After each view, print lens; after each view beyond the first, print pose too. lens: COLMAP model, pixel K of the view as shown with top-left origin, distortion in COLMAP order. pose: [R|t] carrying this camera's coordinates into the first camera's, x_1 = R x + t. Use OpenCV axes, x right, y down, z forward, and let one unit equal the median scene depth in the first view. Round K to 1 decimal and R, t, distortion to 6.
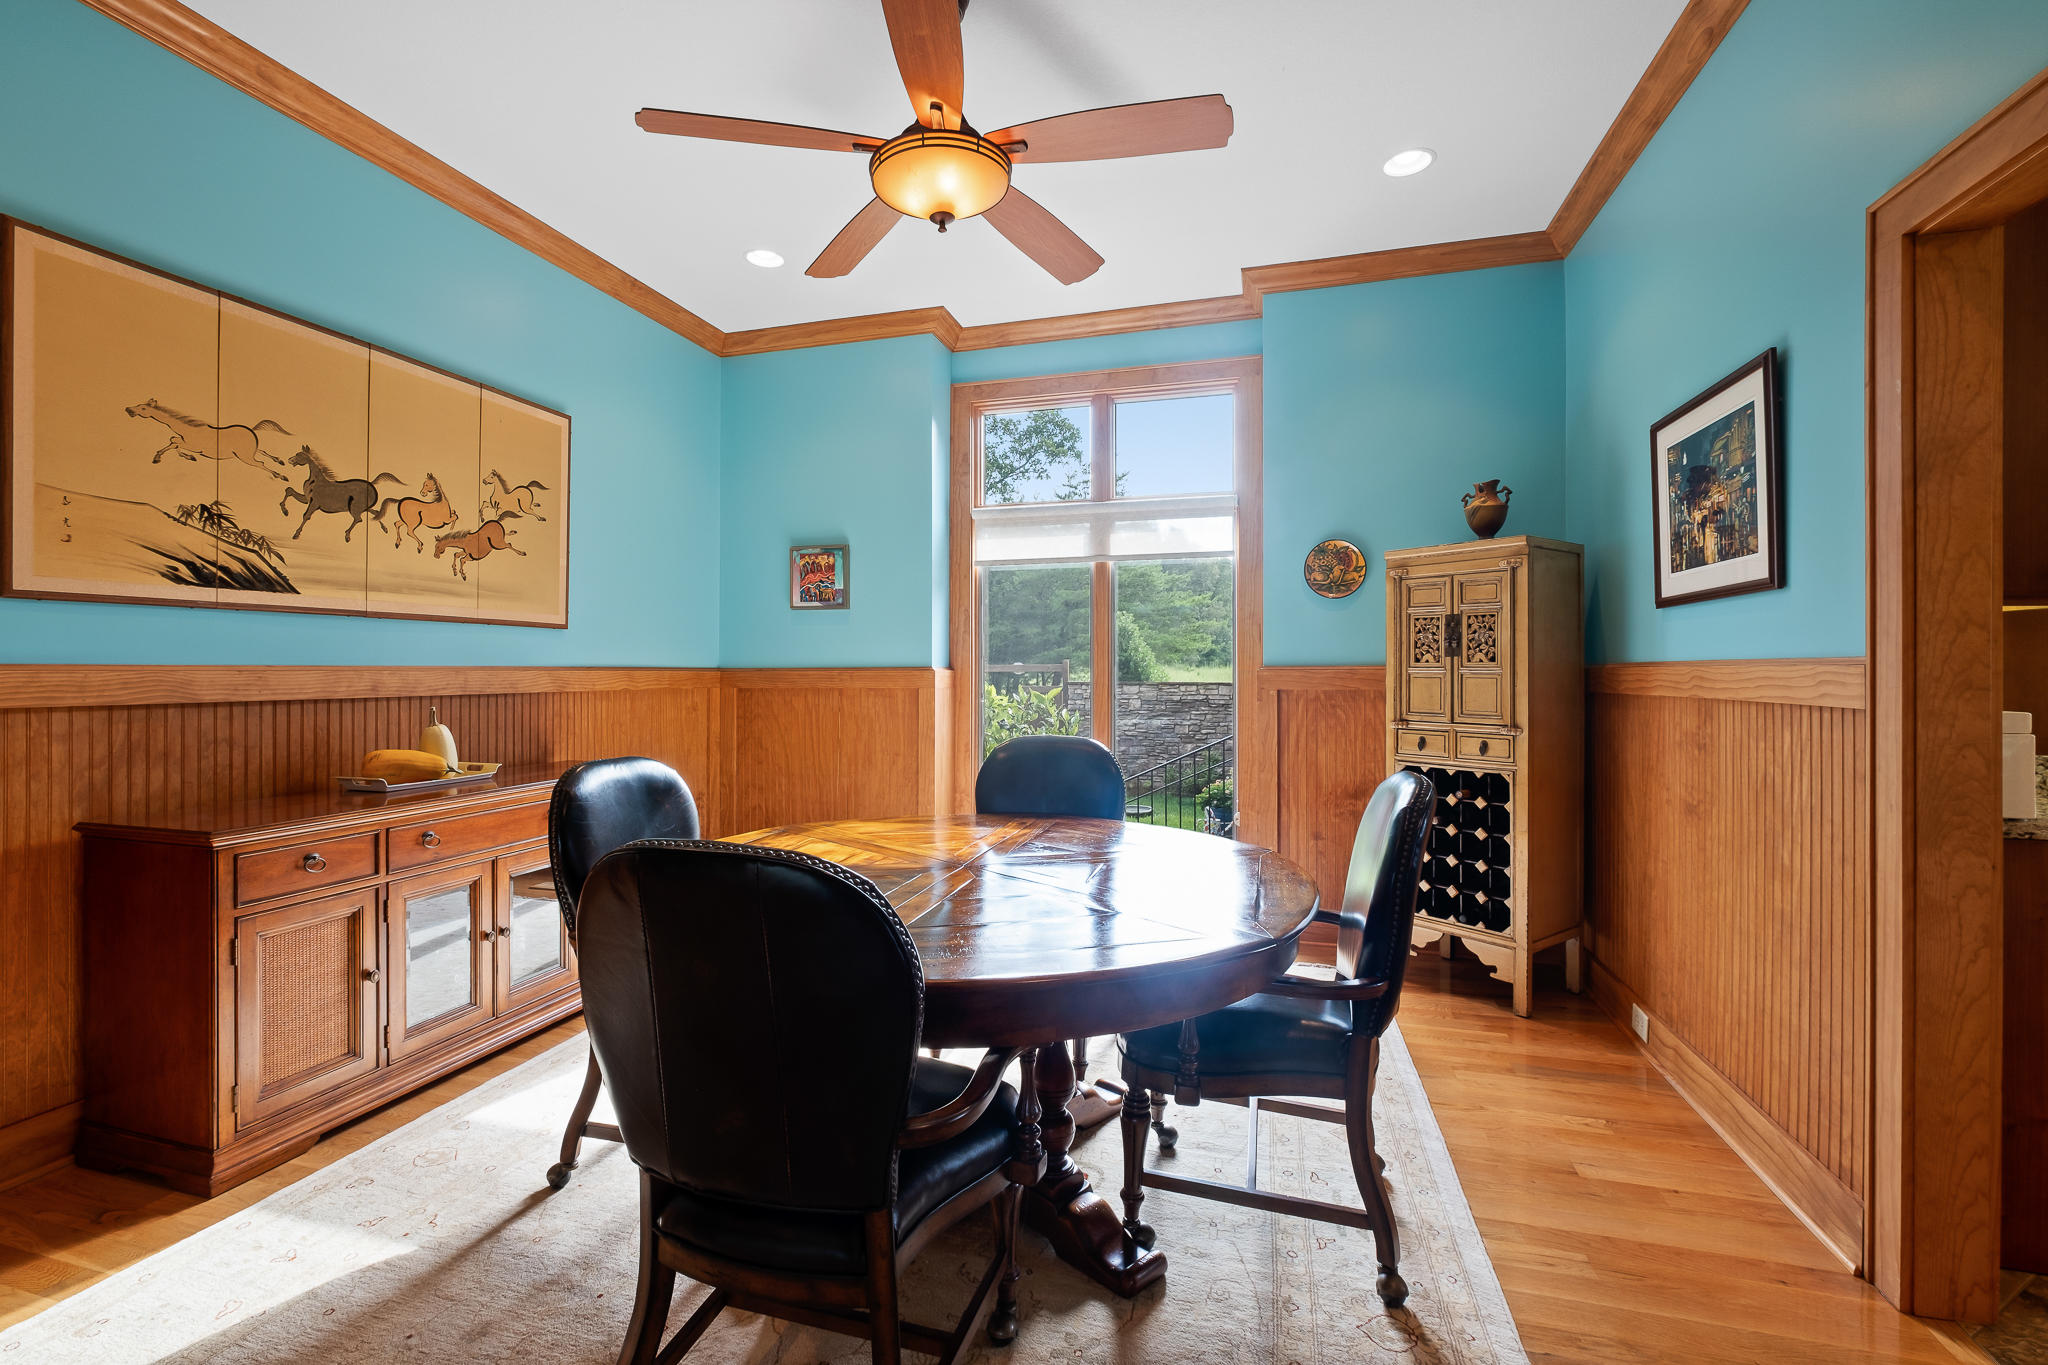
lens RADIAL K [[901.8, 0, 1024.8], [0, 901.8, 677.1], [0, 0, 1]] dist [-0.001675, 0.000707]
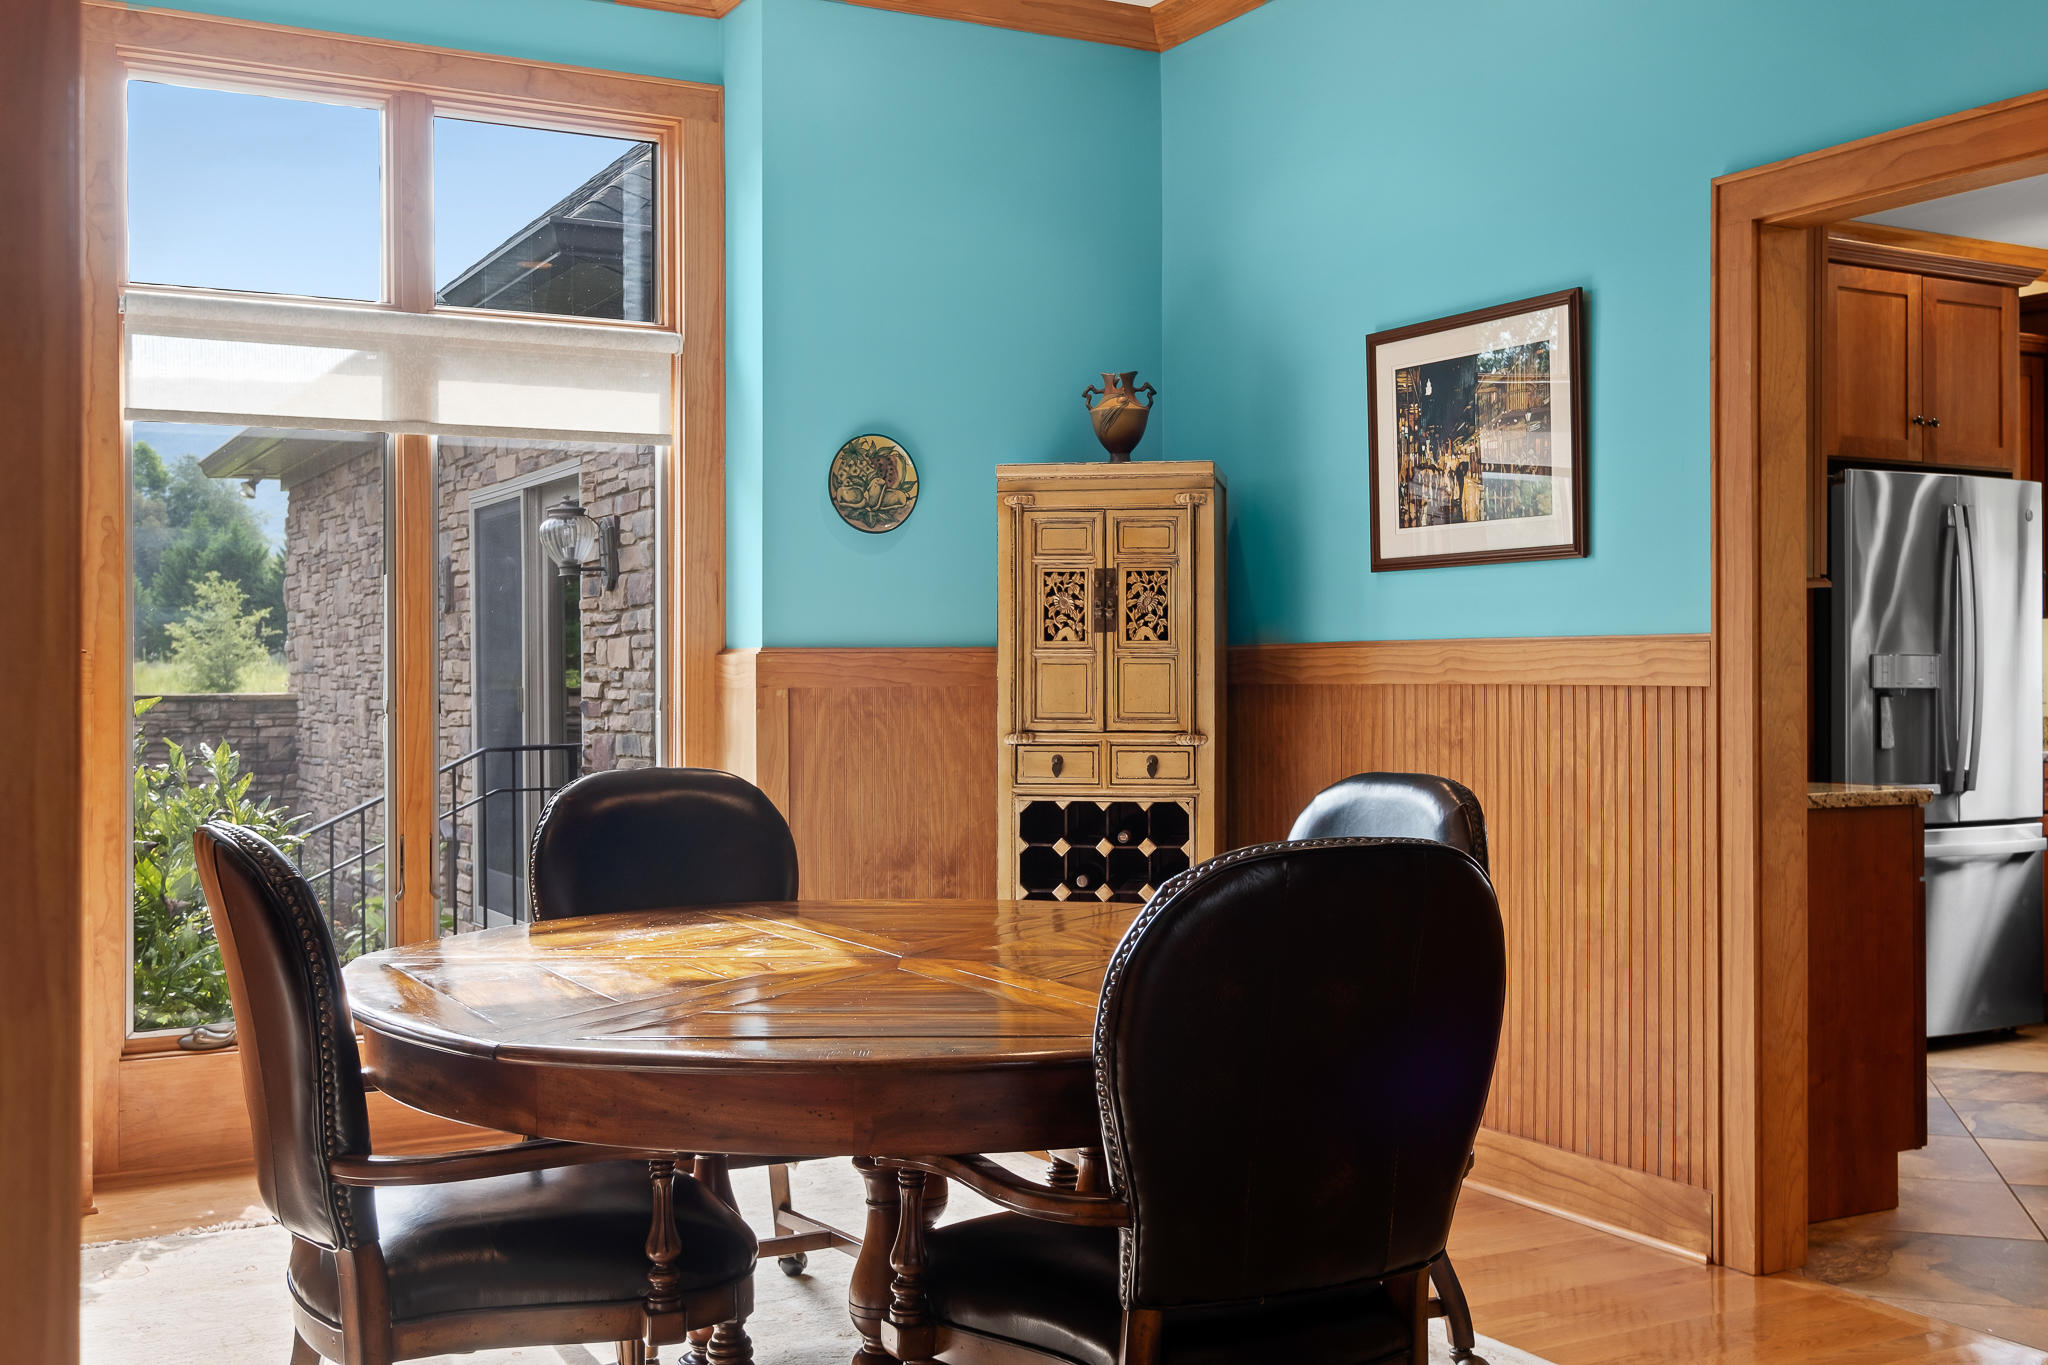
lens RADIAL K [[2069.9, 0, 1025.2], [0, 2069.9, 683.2], [0, 0, 1]] dist [0.011988, 0.000000]
pose [[0.699627, -0.007959, 0.714464, -0.801238], [0.009227, 0.999955, 0.002104, 0.013636], [-0.714448, 0.005121, 0.699669, -0.034379]]
